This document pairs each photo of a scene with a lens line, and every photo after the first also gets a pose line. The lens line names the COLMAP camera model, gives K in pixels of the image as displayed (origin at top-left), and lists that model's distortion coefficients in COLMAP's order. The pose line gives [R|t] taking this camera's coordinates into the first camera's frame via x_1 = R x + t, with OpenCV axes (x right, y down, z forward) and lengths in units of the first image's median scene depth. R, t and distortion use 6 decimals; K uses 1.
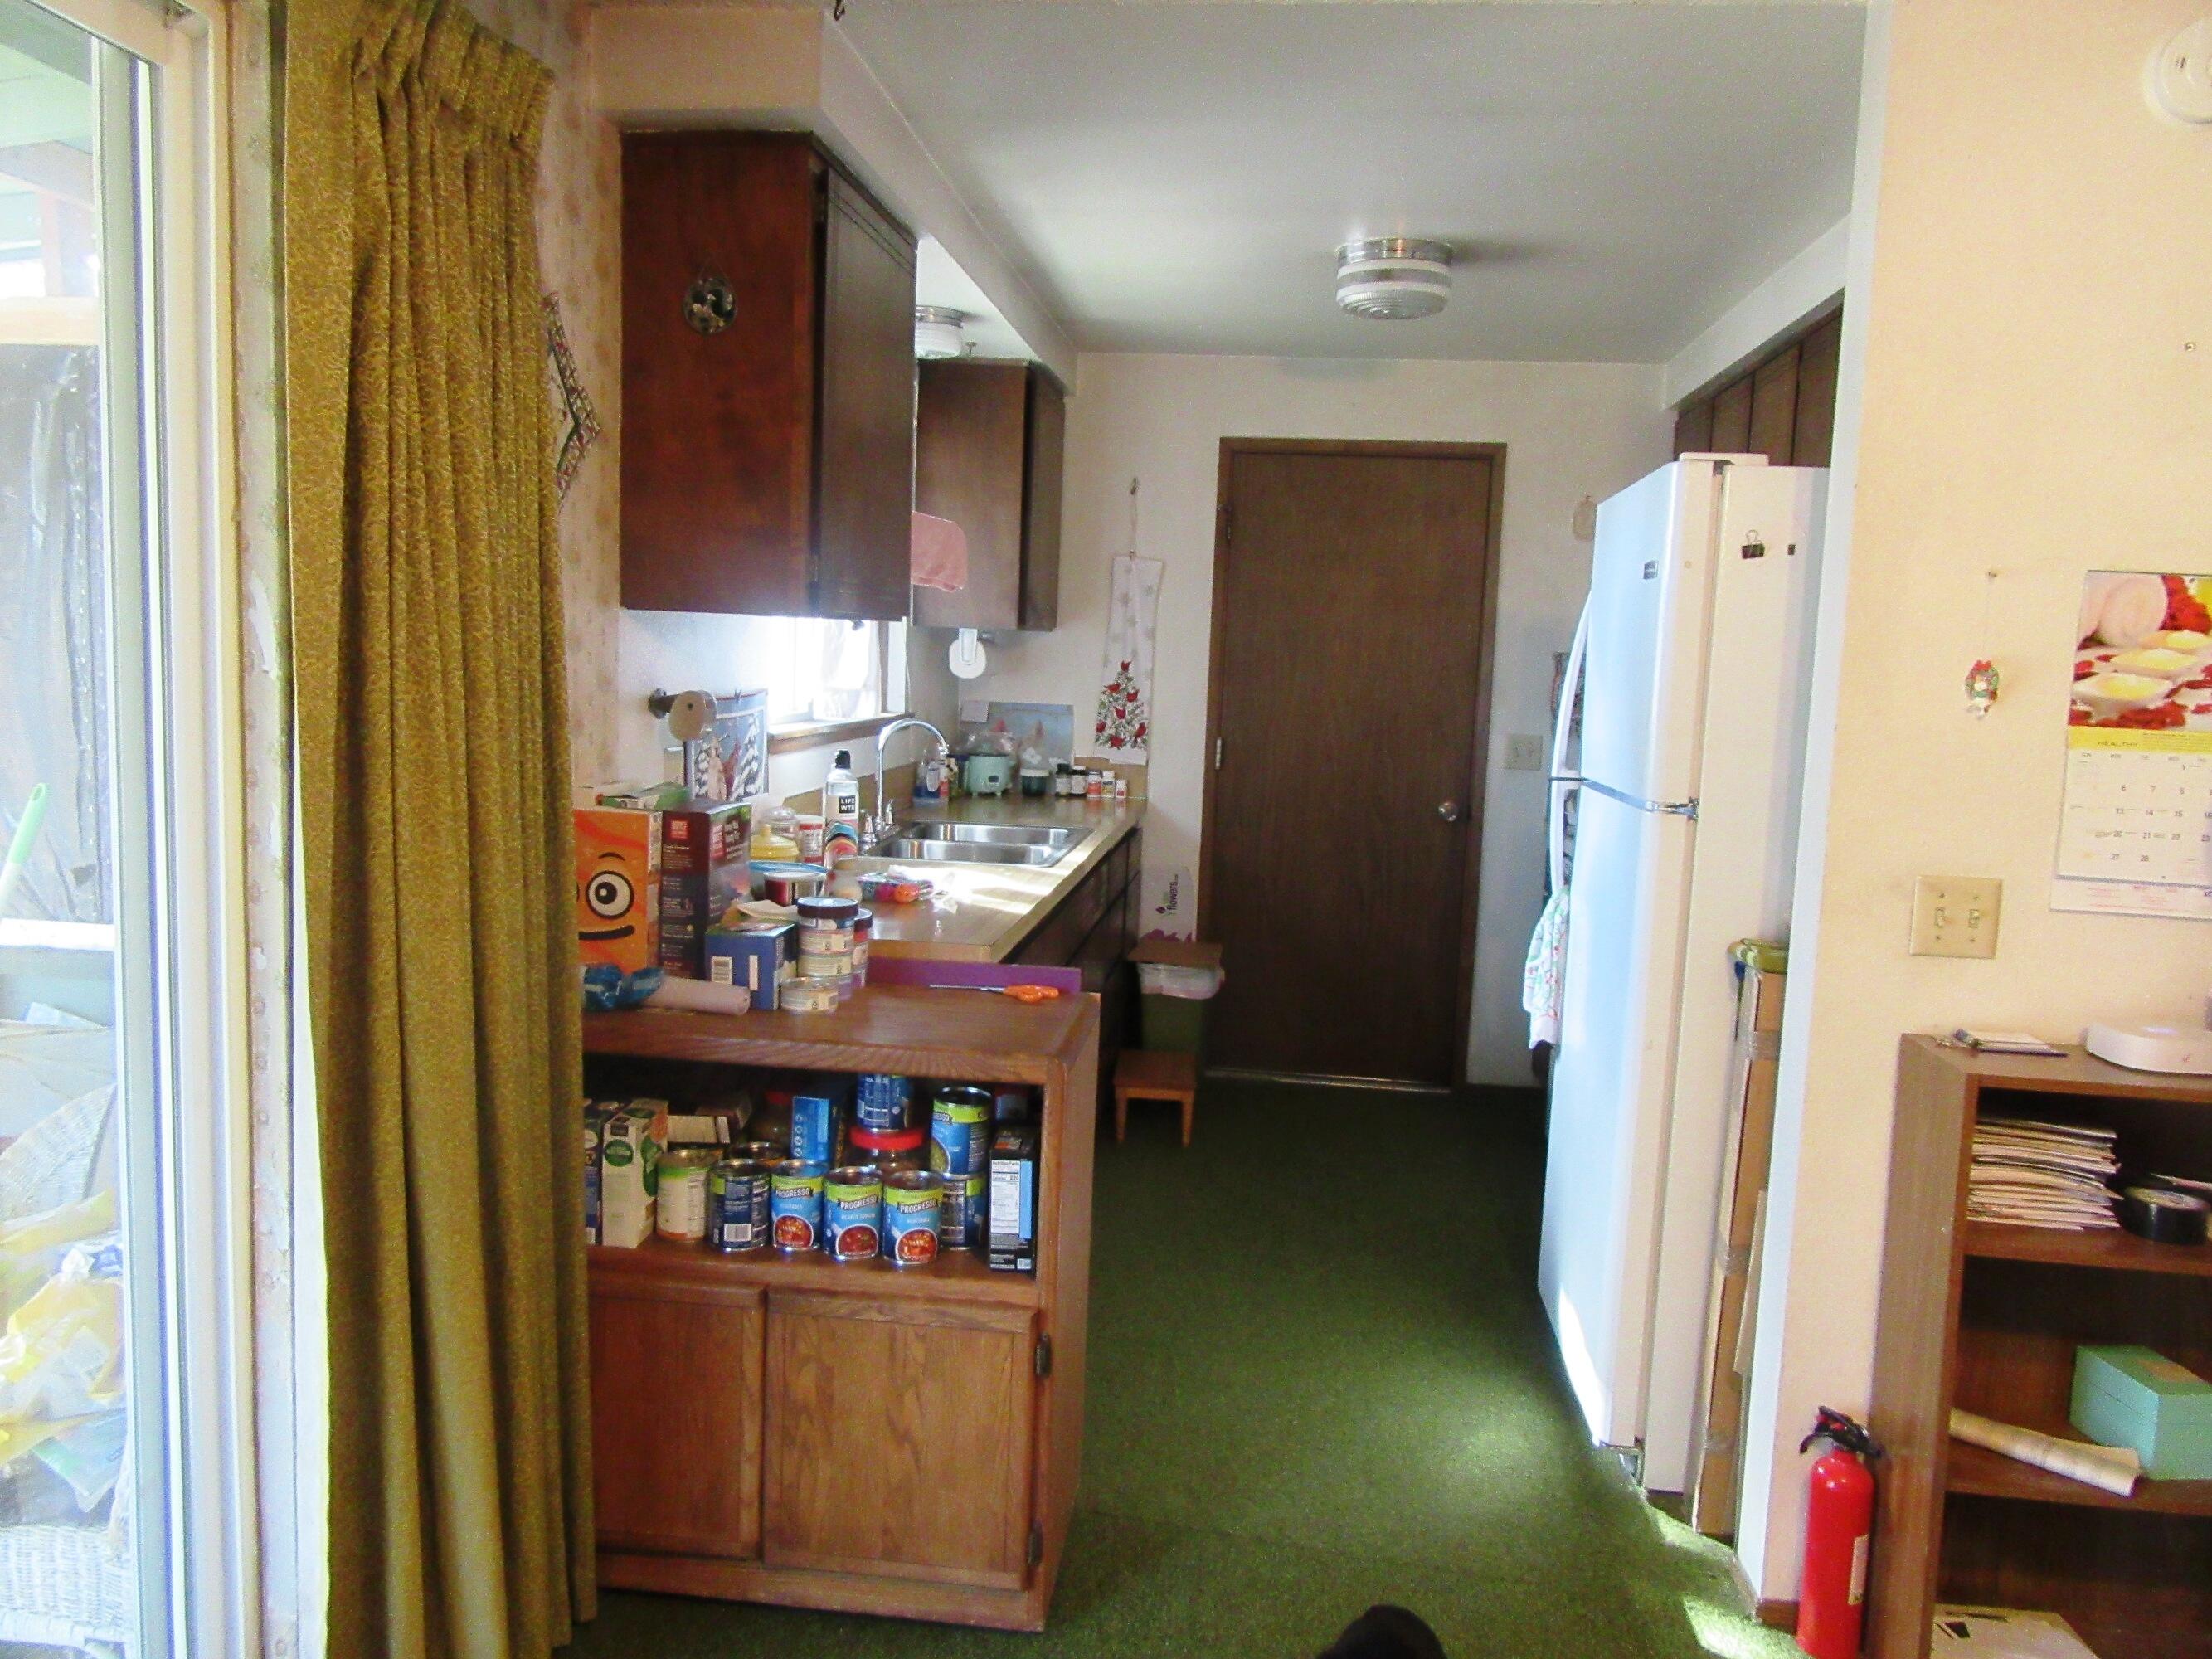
lens RADIAL K [[1657.5, 0, 1112.1], [0, 1657.5, 832.3], [0, 0, 1]] dist [0.024781, -0.012736]
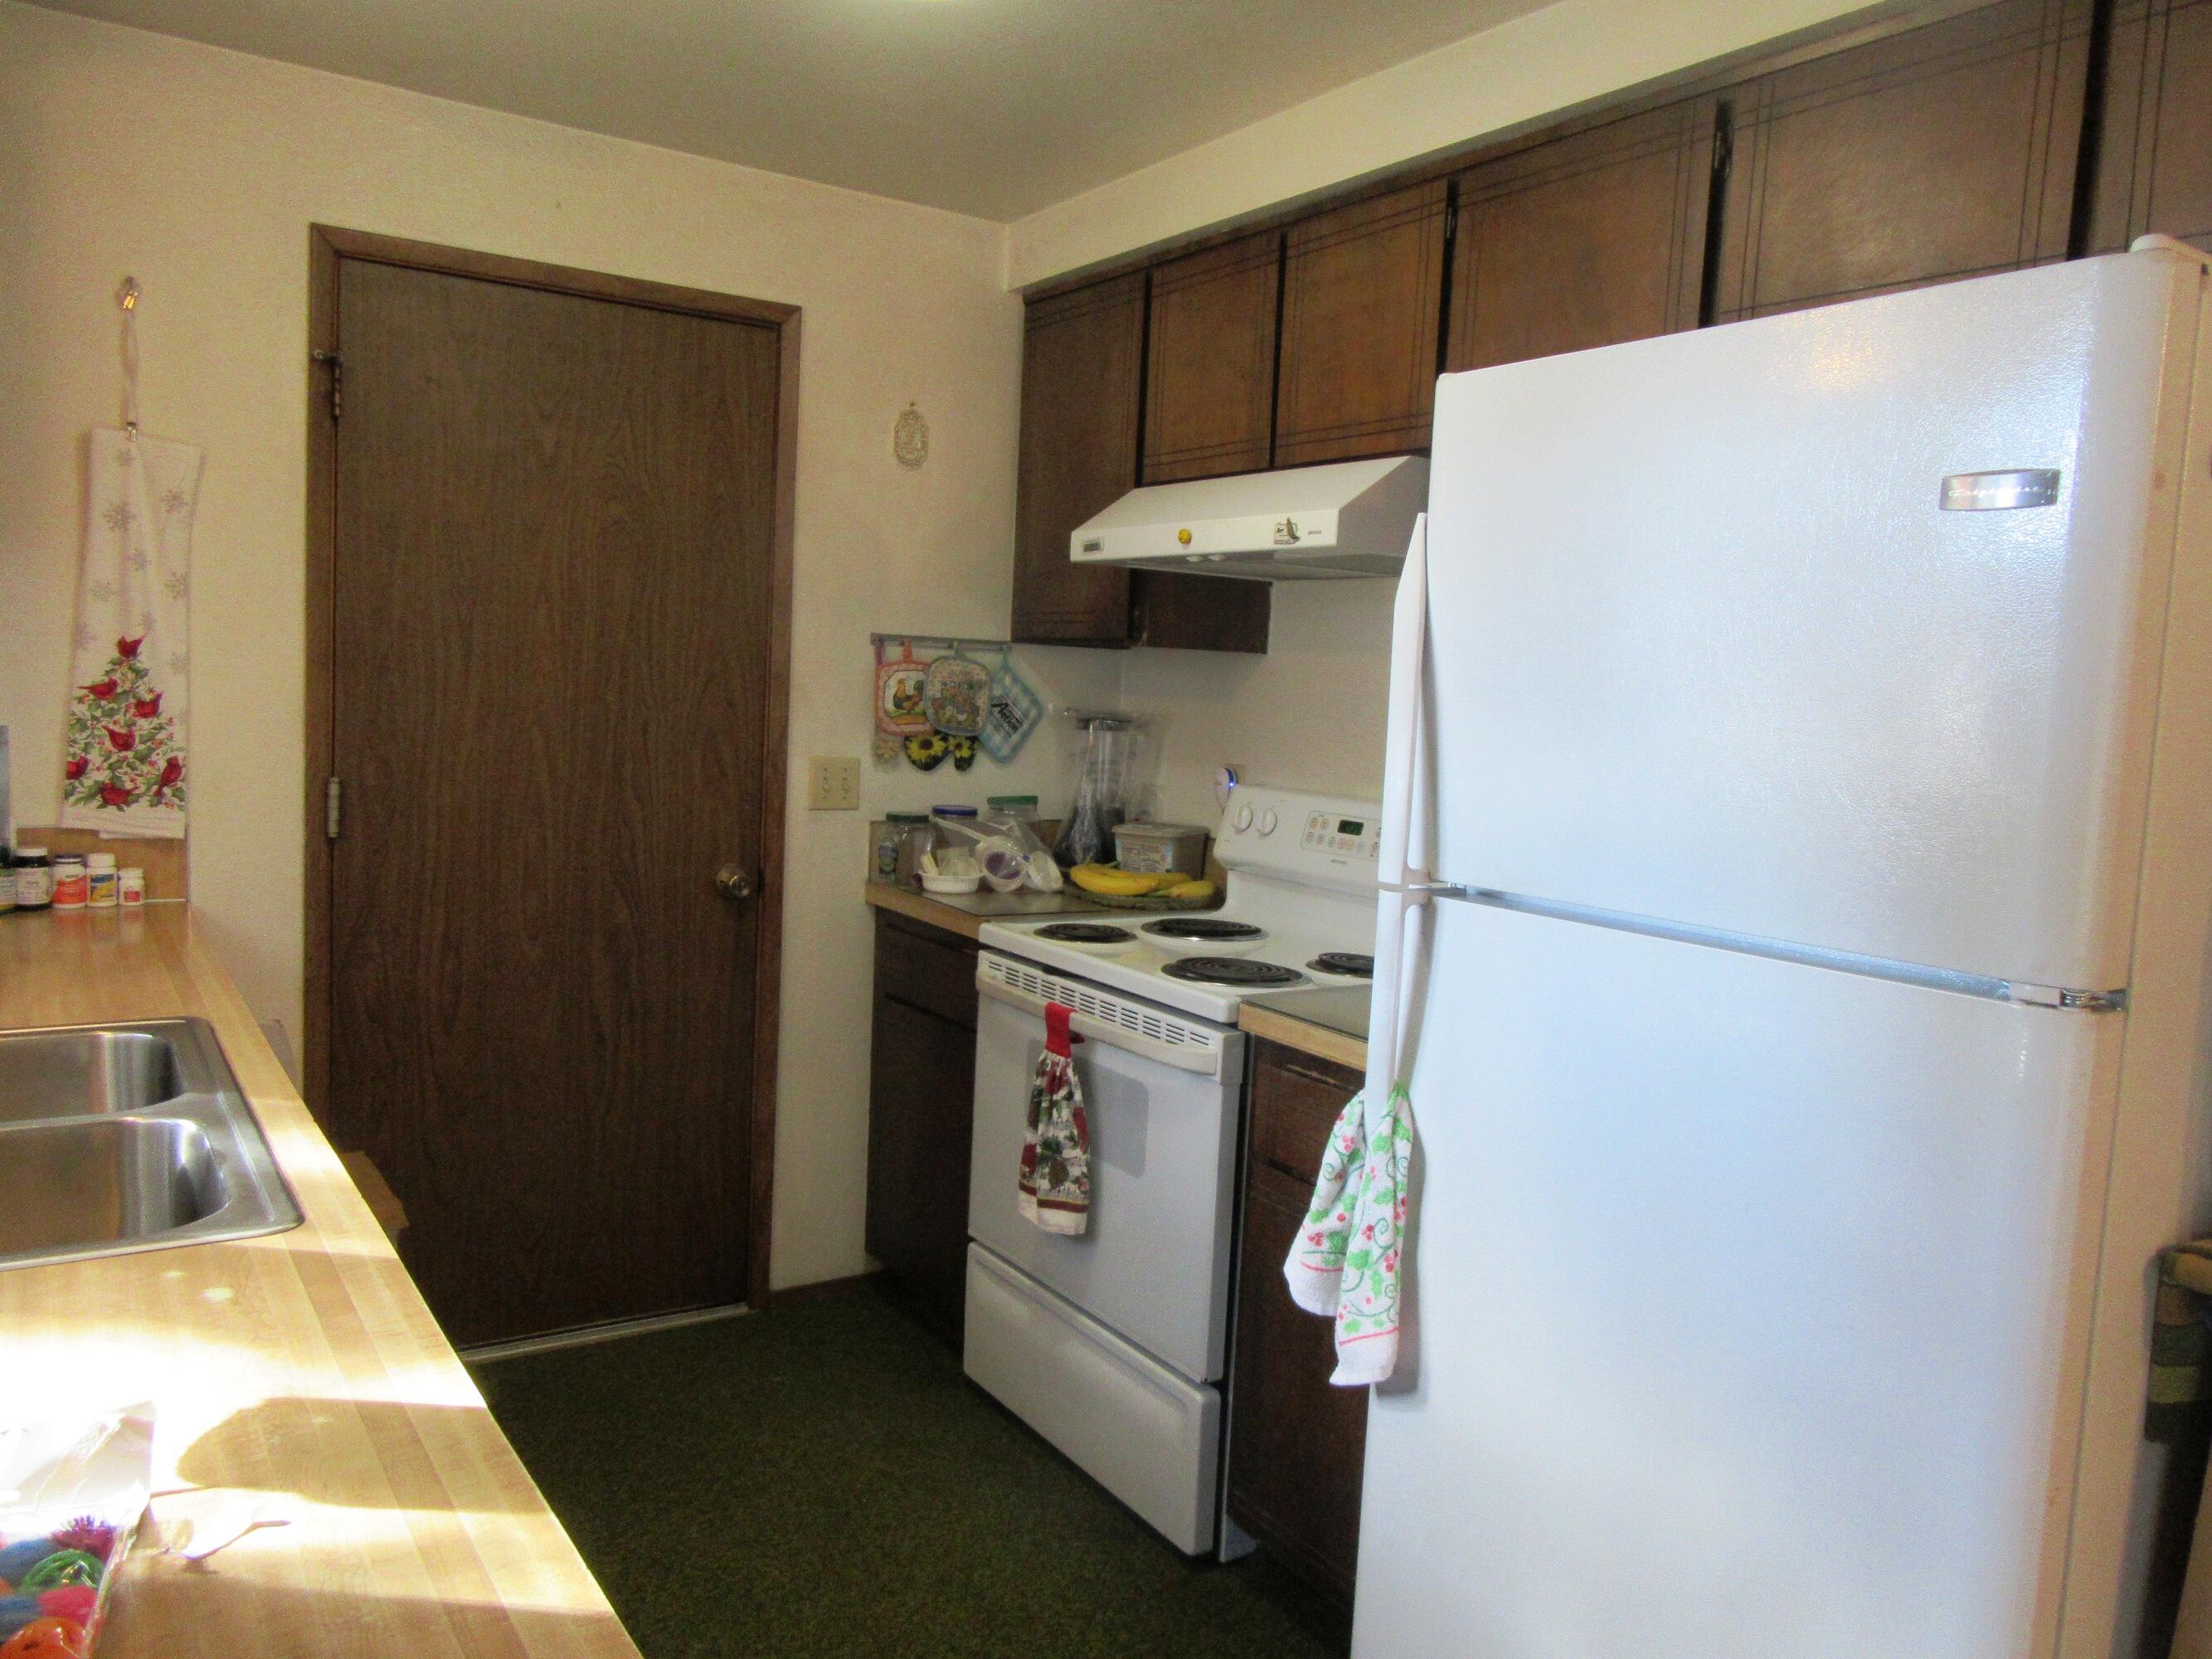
lens RADIAL K [[1657.5, 0, 1092.6], [0, 1657.5, 825.9], [0, 0, 1]] dist [0.024781, -0.012736]
pose [[0.772986, -0.062833, 0.631304, -0.090131], [0.051134, 0.998016, 0.036722, -0.048965], [-0.632359, 0.003895, 0.774666, 0.413432]]
